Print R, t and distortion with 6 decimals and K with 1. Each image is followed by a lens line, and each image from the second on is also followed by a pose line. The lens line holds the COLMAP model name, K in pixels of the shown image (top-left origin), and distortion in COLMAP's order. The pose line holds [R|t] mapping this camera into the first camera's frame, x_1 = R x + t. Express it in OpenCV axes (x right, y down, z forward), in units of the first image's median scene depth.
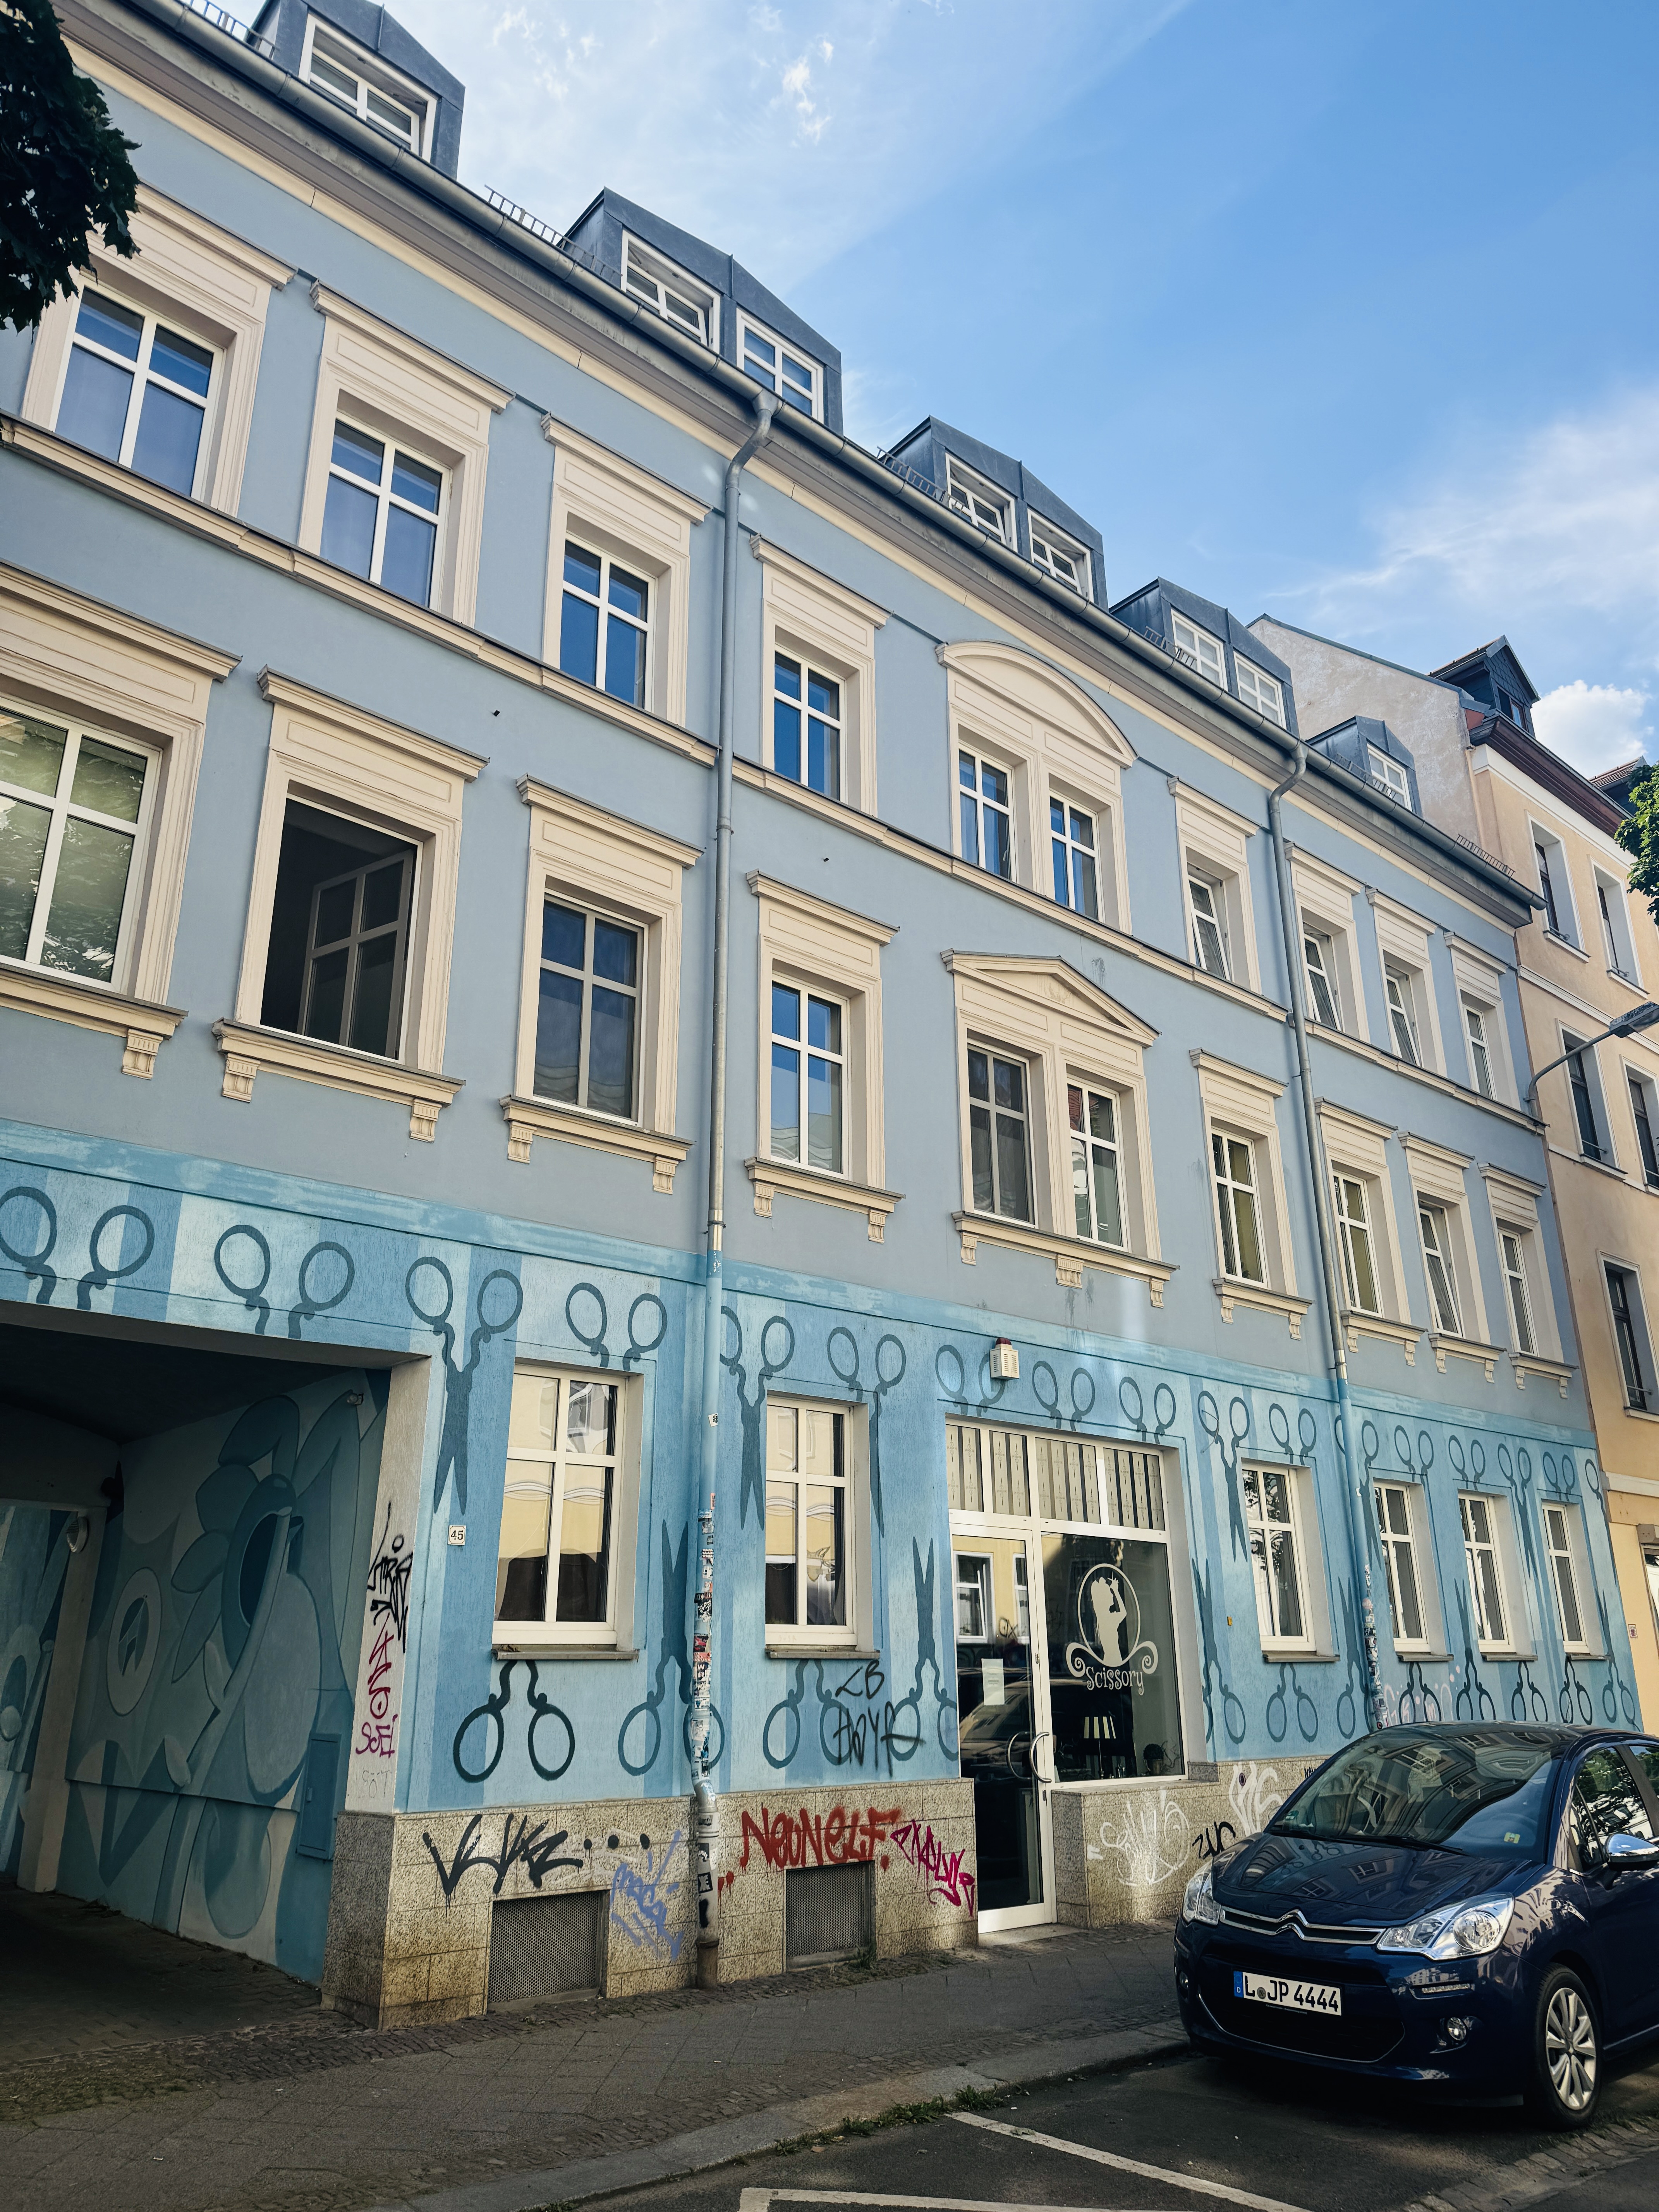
lens RADIAL K [[1539.3, 0, 838.5], [0, 1539.3, 1102.3], [0, 0, 1]] dist [0.149970, -0.285237]
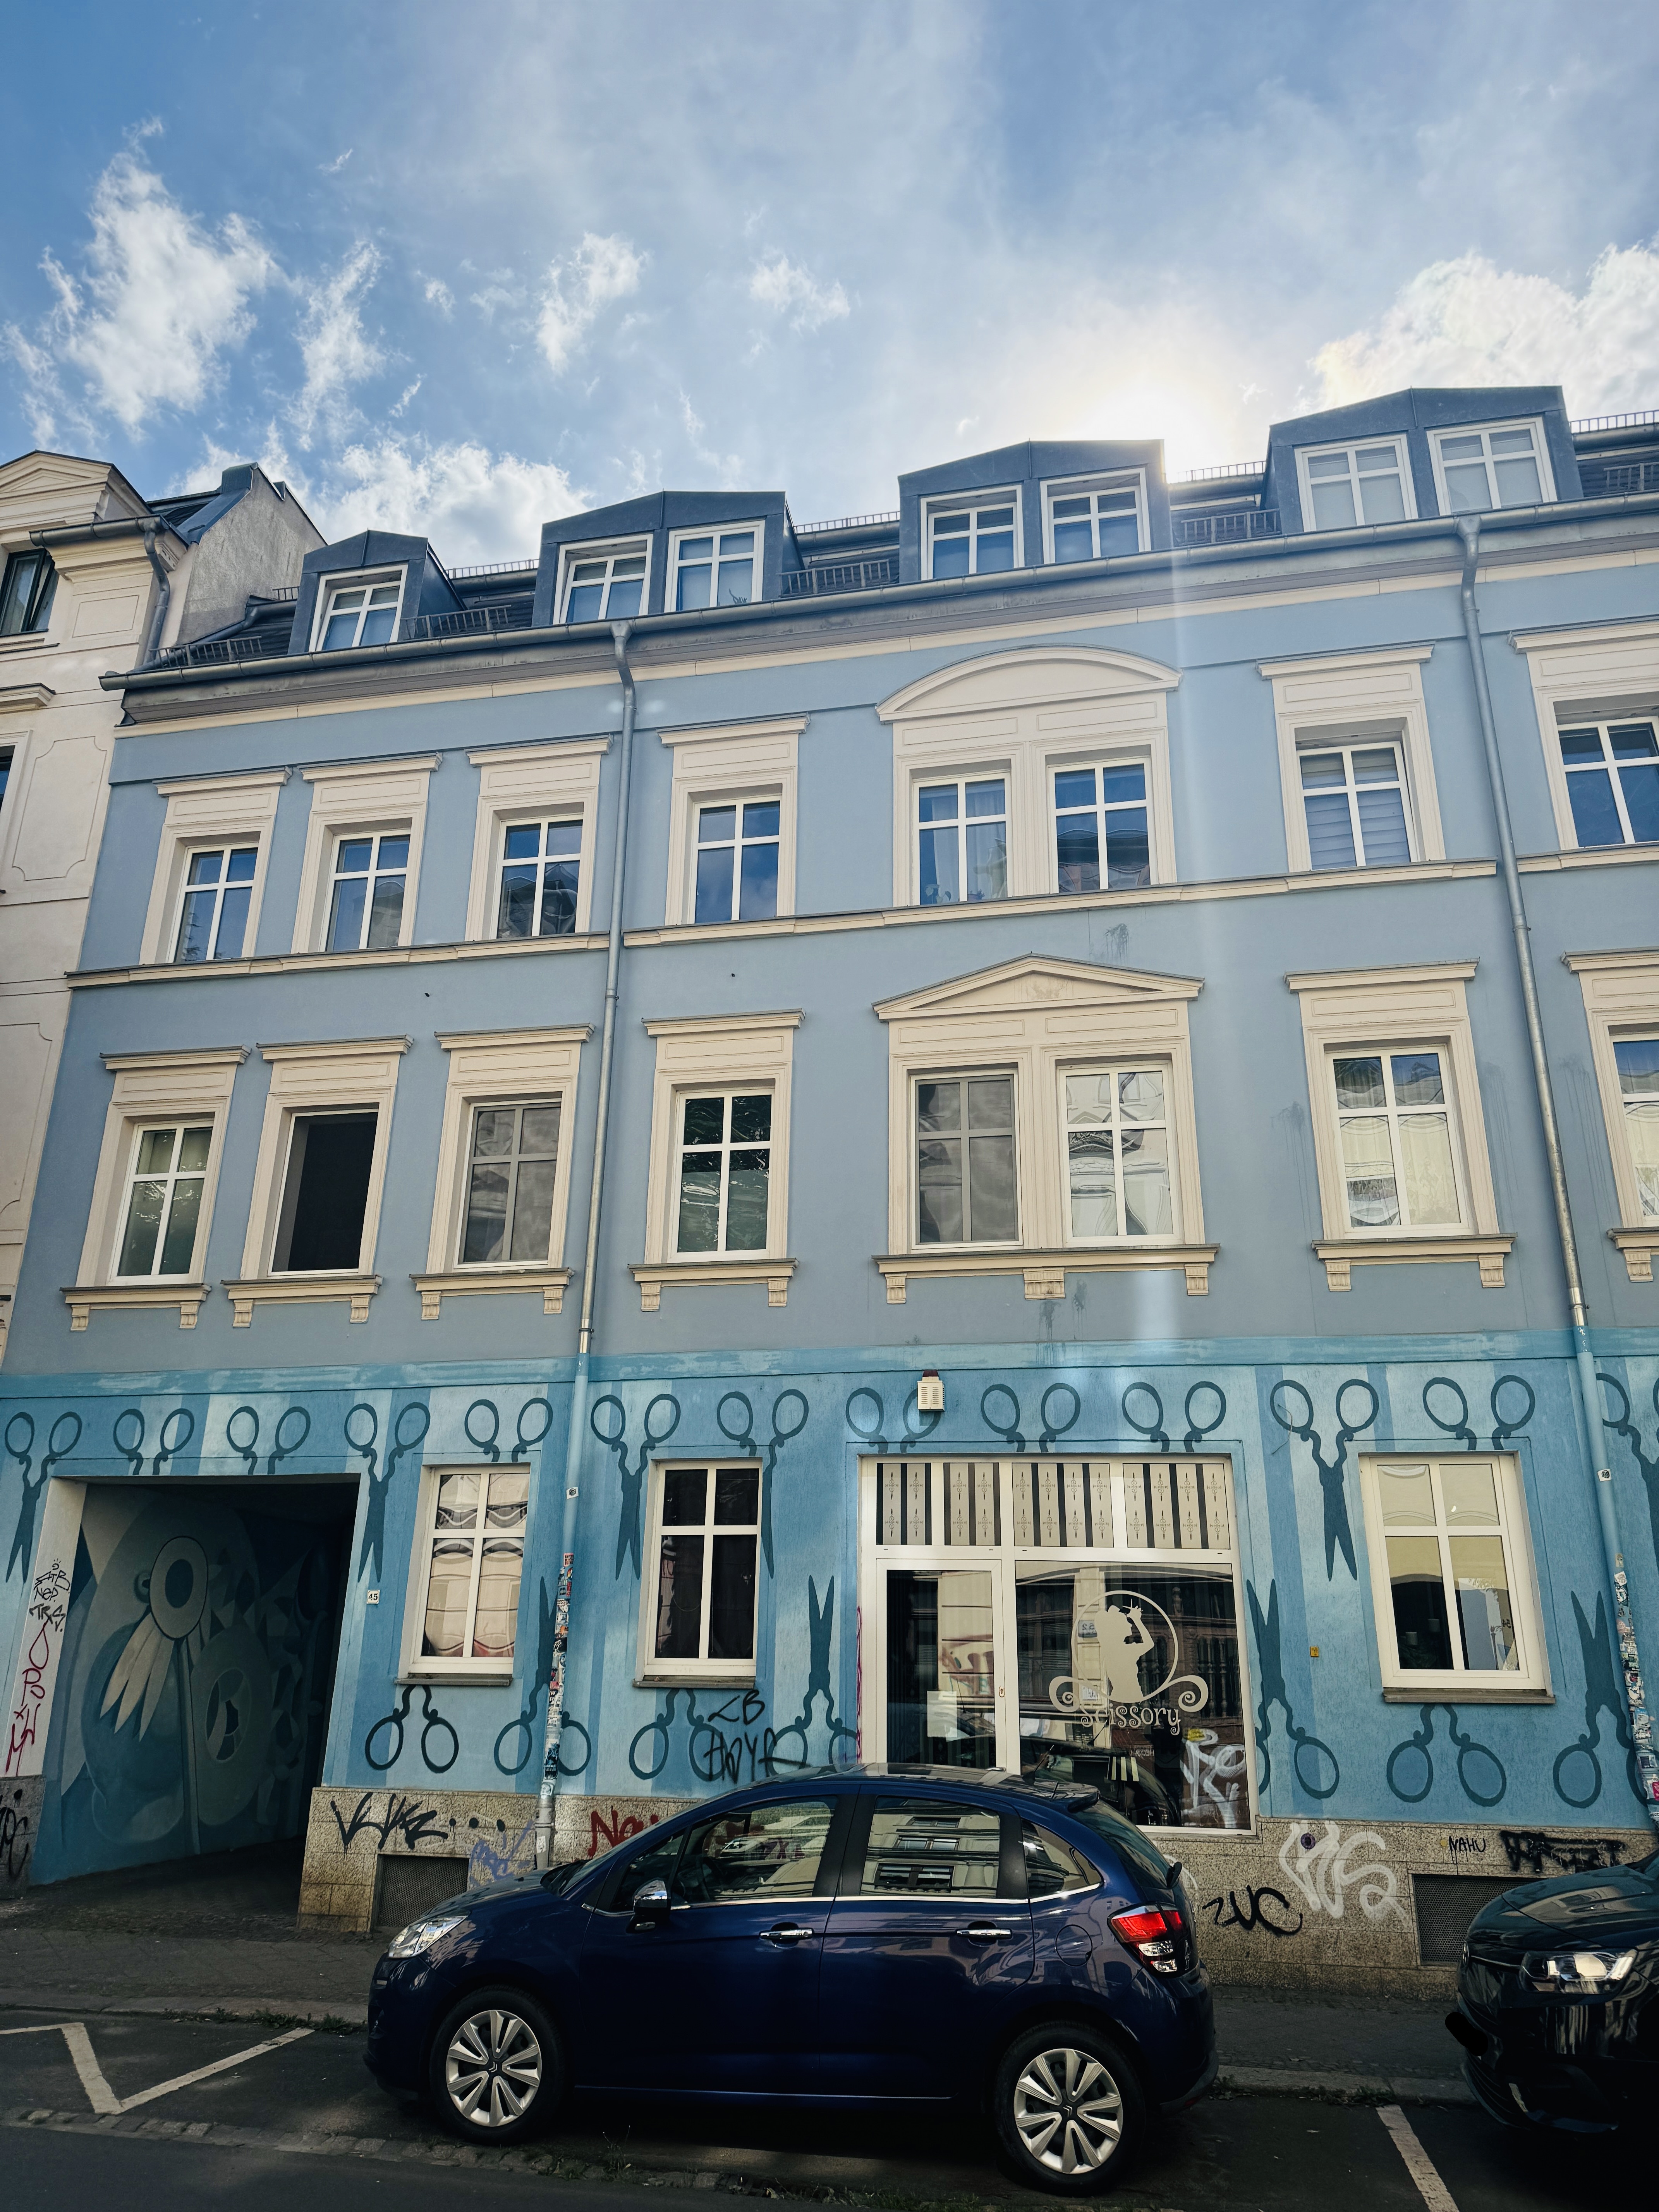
lens RADIAL K [[1539.3, 0, 838.5], [0, 1539.3, 1102.3], [0, 0, 1]] dist [0.149970, -0.285237]
pose [[0.597781, -0.266904, -0.755923, 1.188657], [0.256770, 0.957018, -0.134855, 0.142762], [0.759425, -0.113485, 0.640620, 0.443630]]
